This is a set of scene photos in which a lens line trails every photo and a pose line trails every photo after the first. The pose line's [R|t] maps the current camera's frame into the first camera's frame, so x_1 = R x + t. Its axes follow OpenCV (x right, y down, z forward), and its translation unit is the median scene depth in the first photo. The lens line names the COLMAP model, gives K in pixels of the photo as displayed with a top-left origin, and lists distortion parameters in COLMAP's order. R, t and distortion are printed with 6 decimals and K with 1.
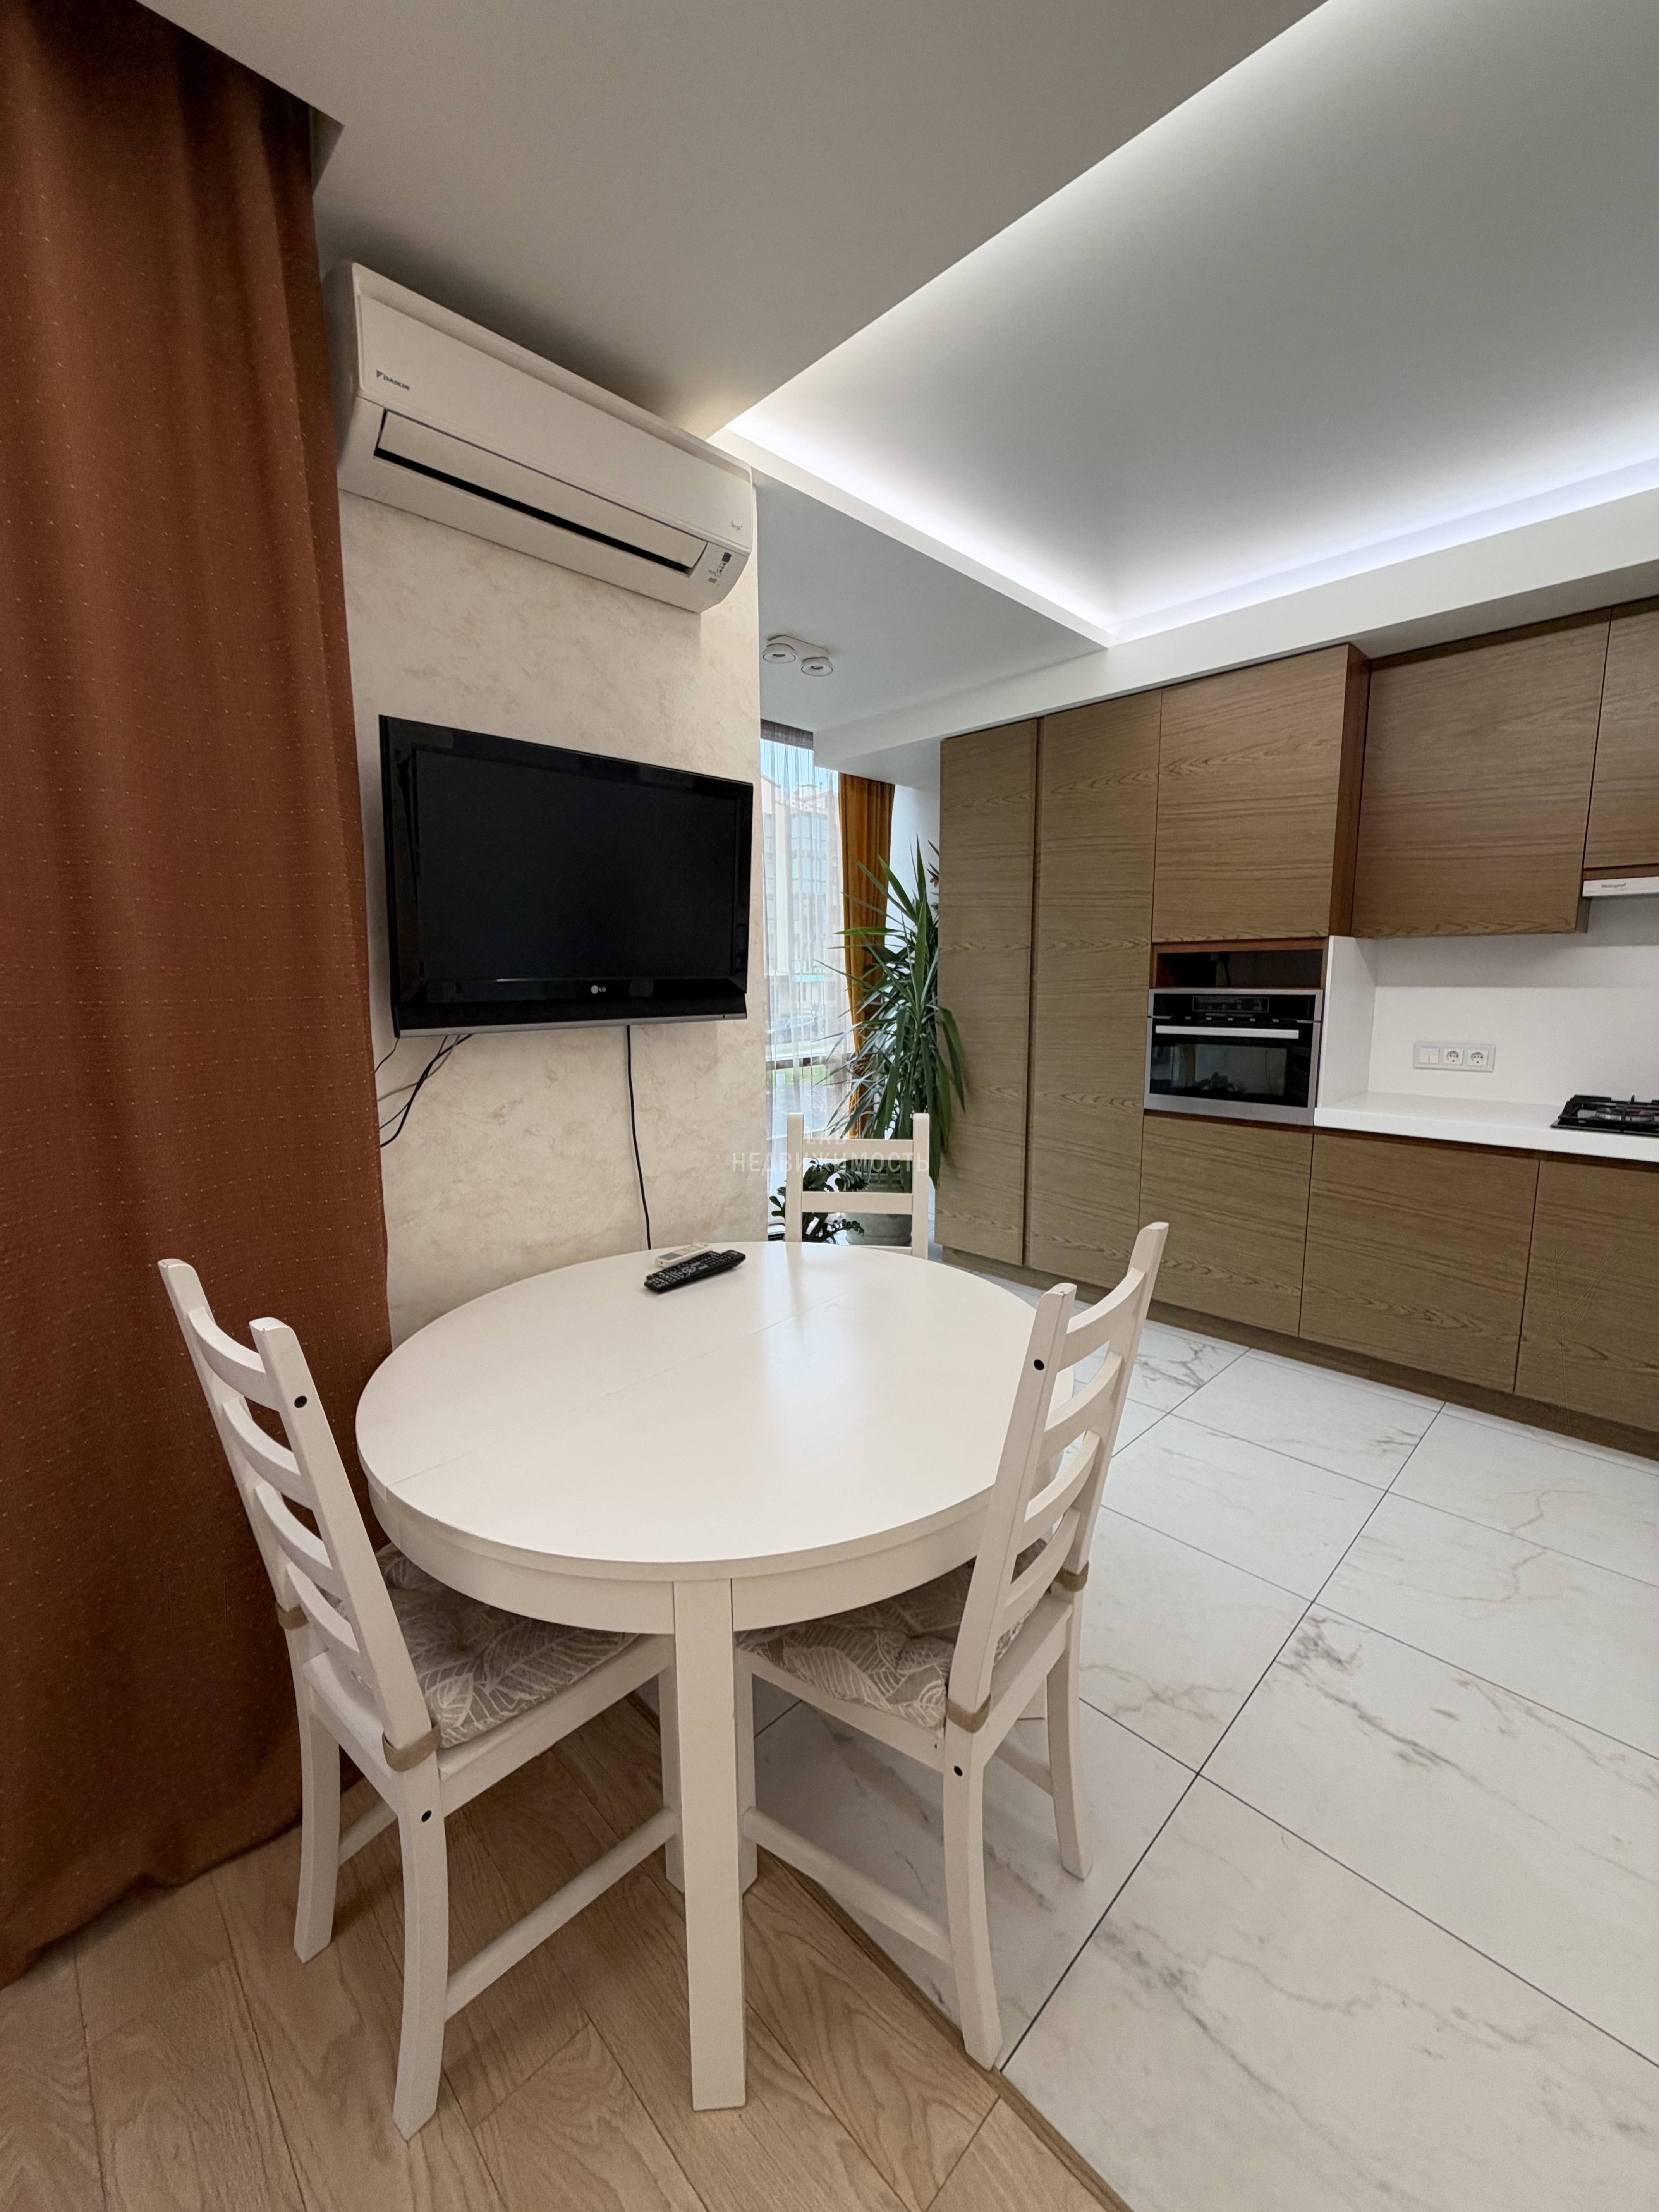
lens RADIAL K [[880.6, 0, 827.4], [0, 880.6, 1101.3], [0, 0, 1]] dist [-0.001374, 0.000649]
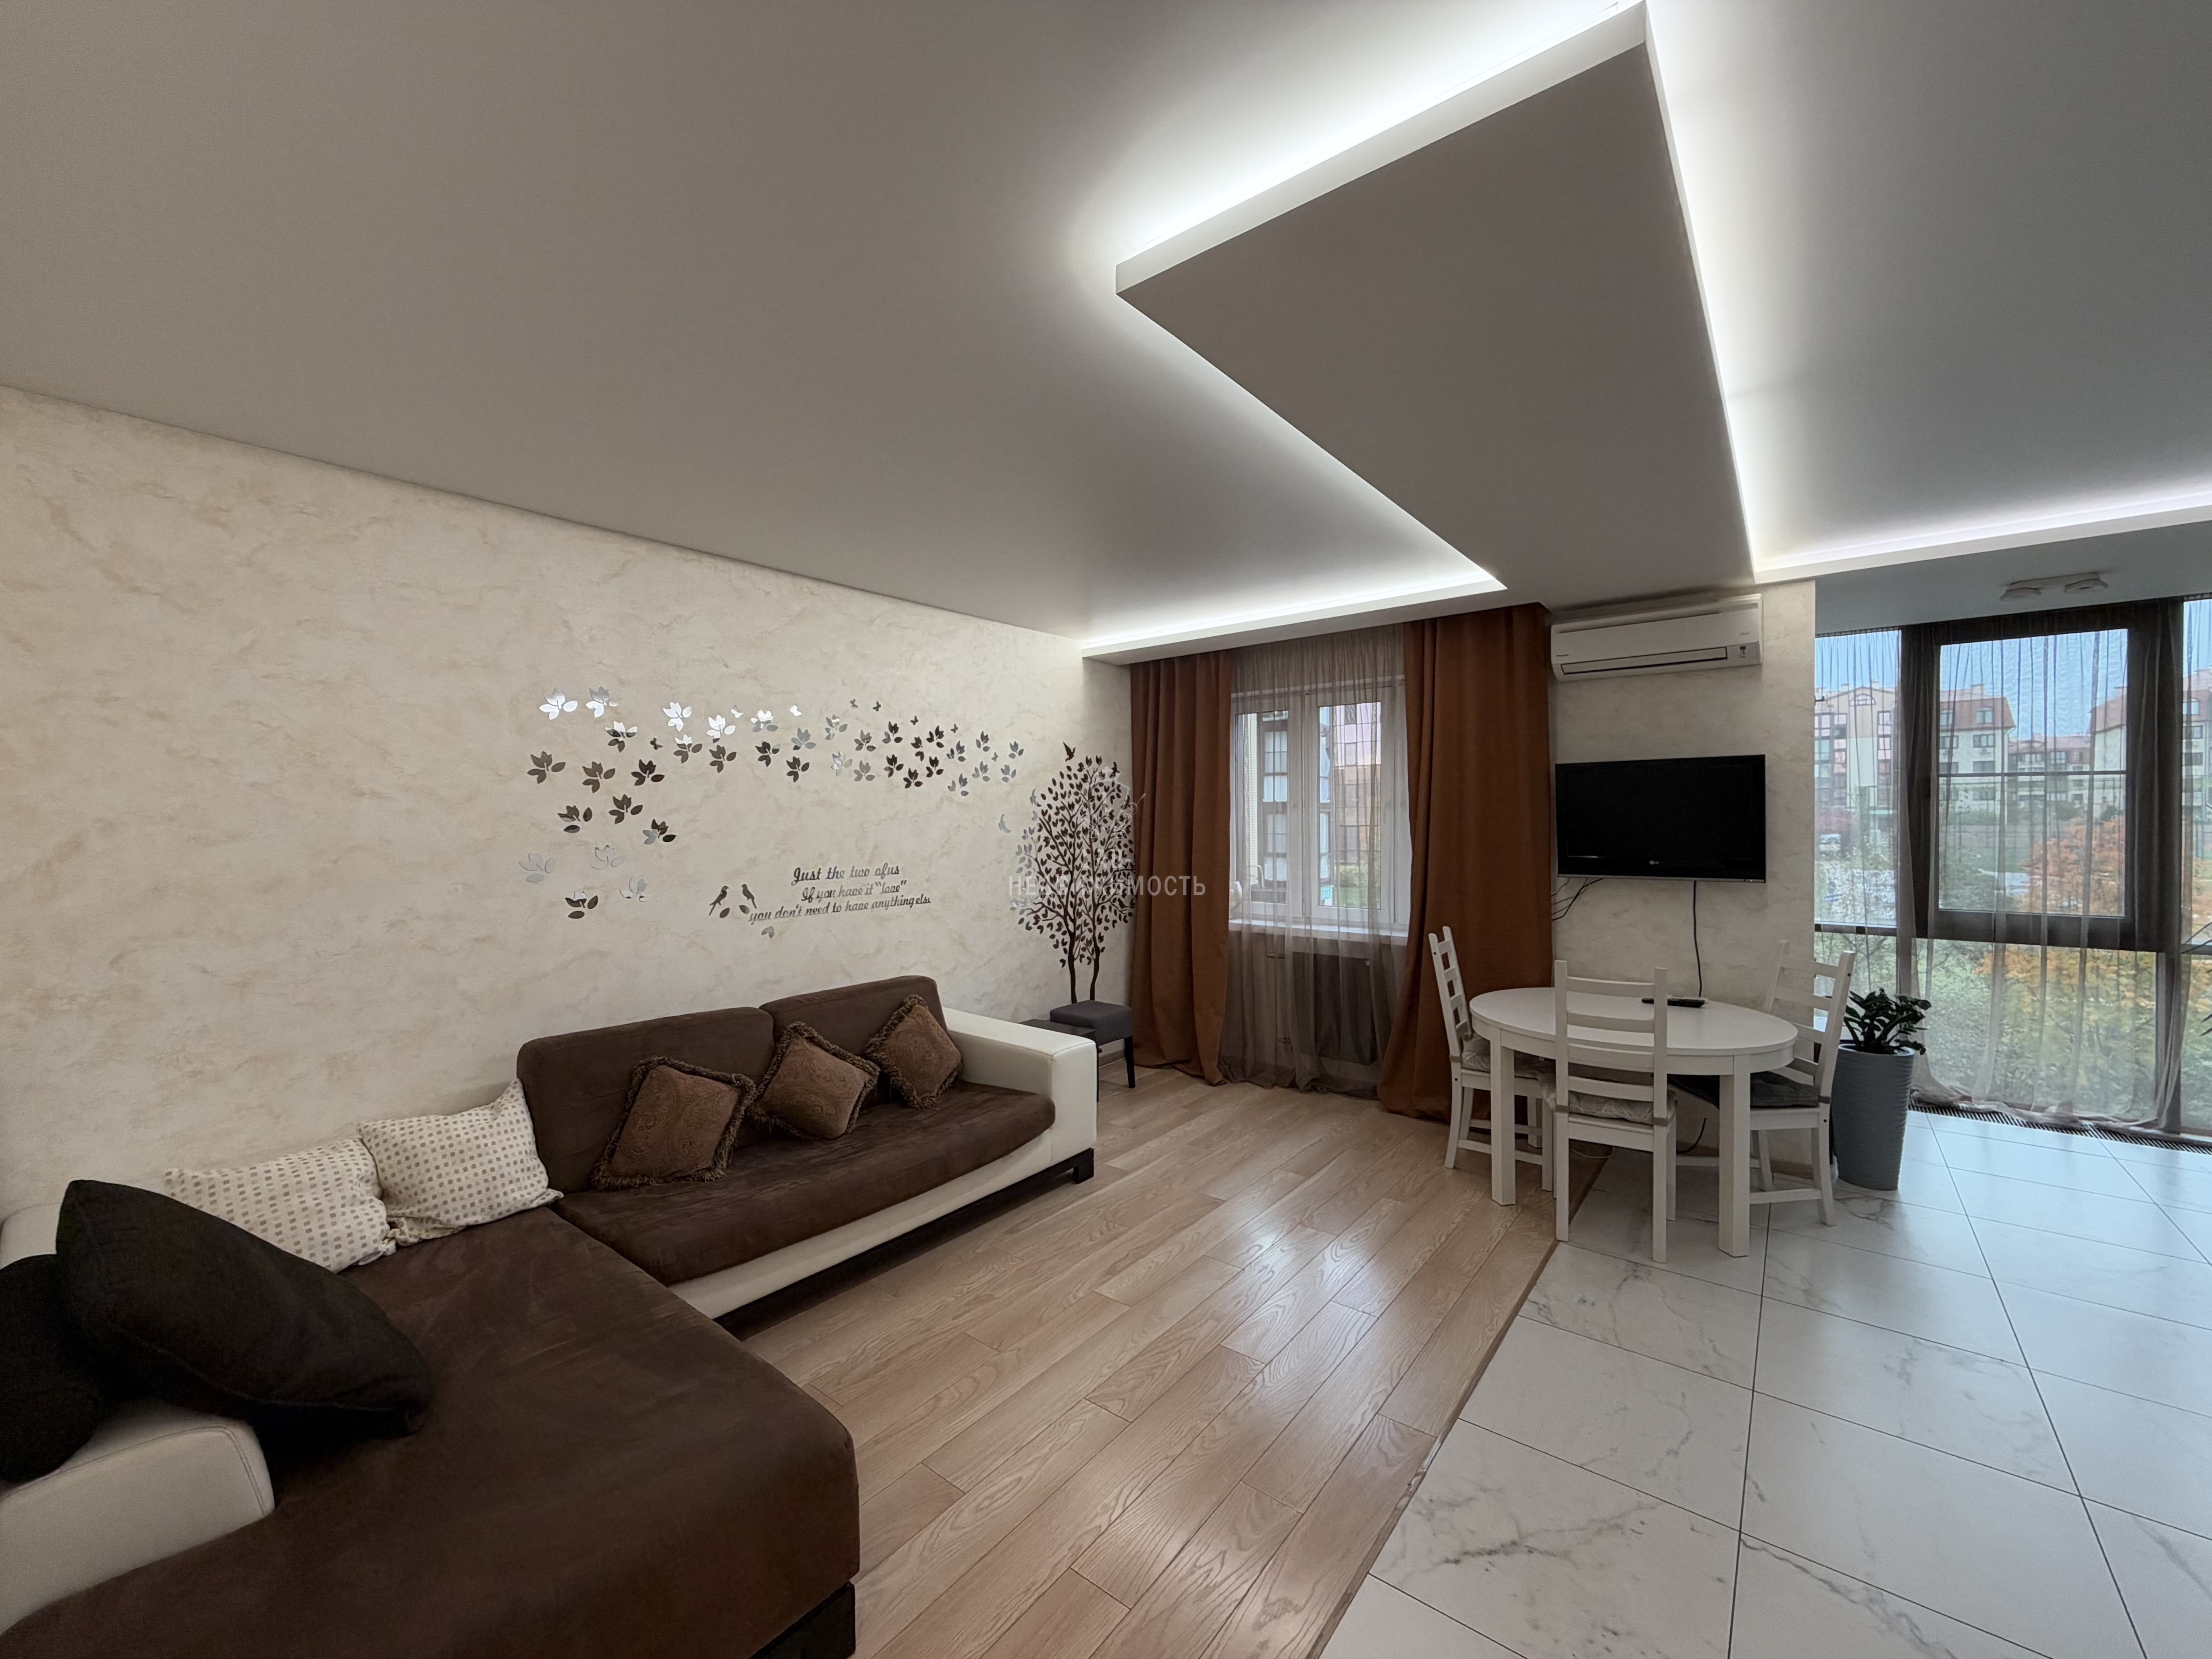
lens RADIAL K [[880.6, 0, 1097.4], [0, 880.6, 828.3], [0, 0, 1]] dist [-0.001374, 0.000649]
pose [[0.115038, 0.015934, -0.993233, 1.075239], [-0.133783, 0.991011, 0.000403, -0.017423], [0.984311, 0.132832, 0.116135, -0.380079]]
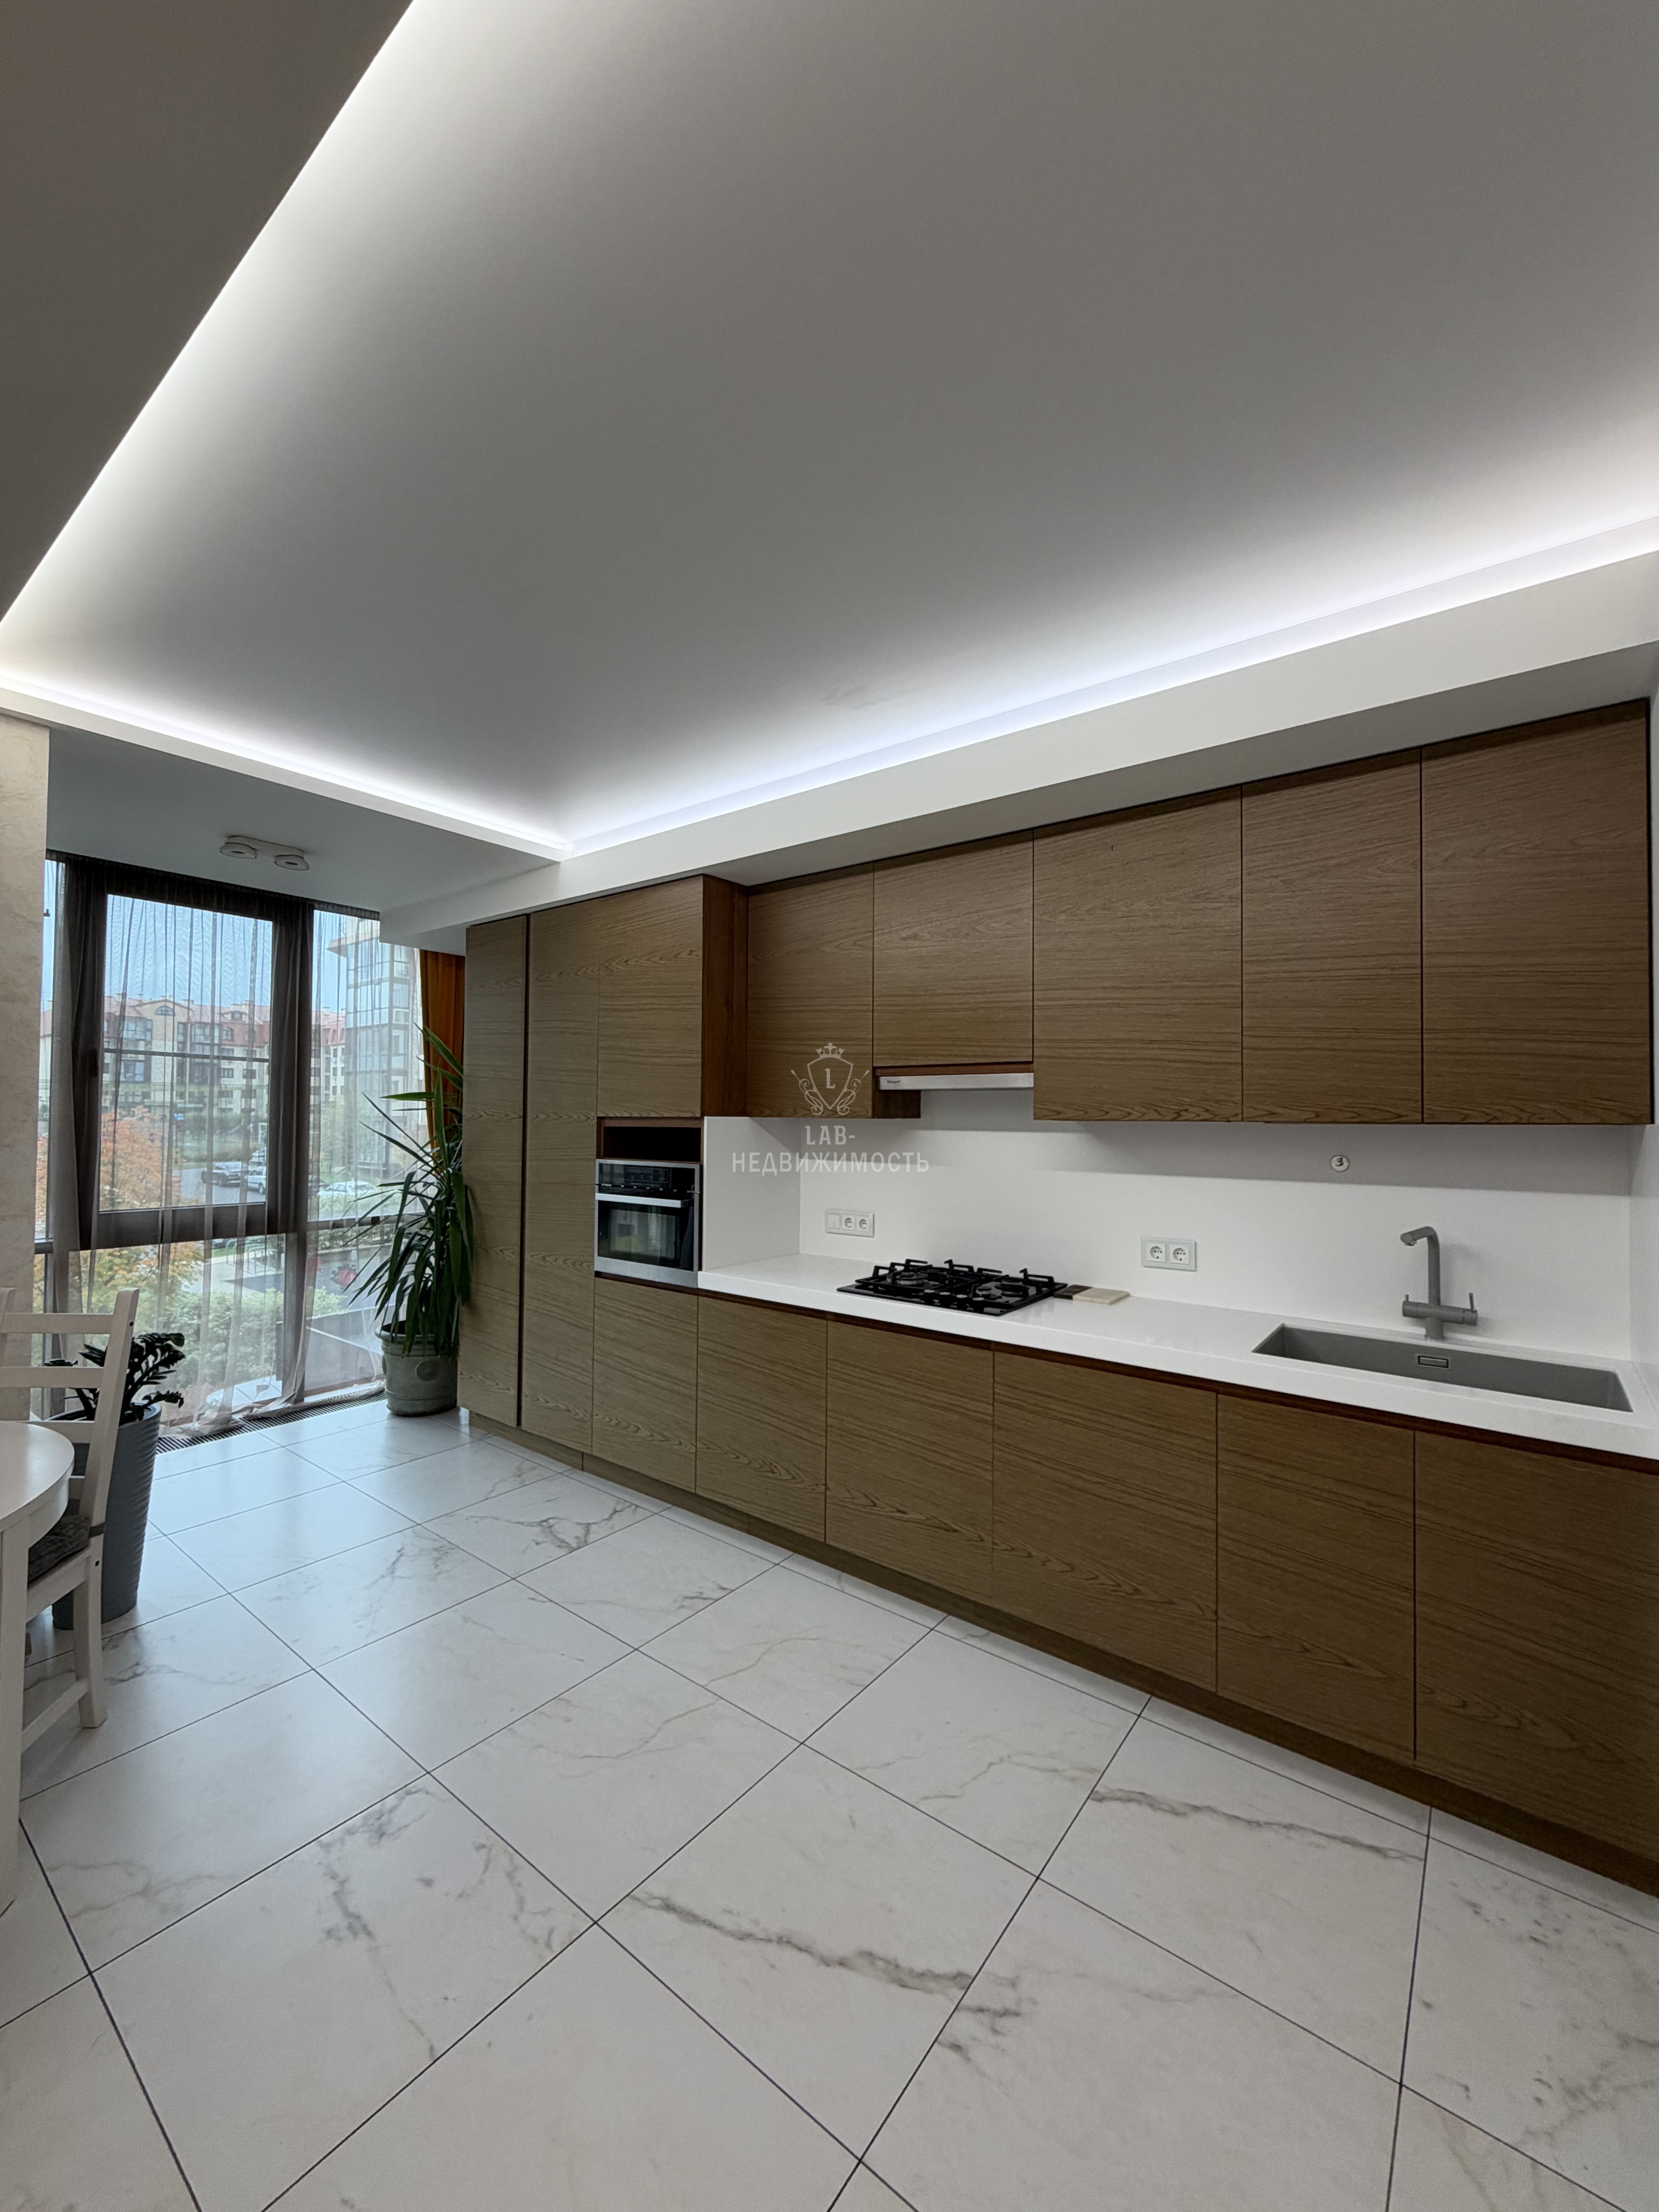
lens RADIAL K [[880.6, 0, 827.4], [0, 880.6, 1101.3], [0, 0, 1]] dist [-0.001374, 0.000649]
pose [[0.990620, 0.019378, 0.135263, 0.559959], [0.002811, 0.986795, -0.161950, -0.023489], [-0.136615, 0.160811, 0.977484, -0.125468]]
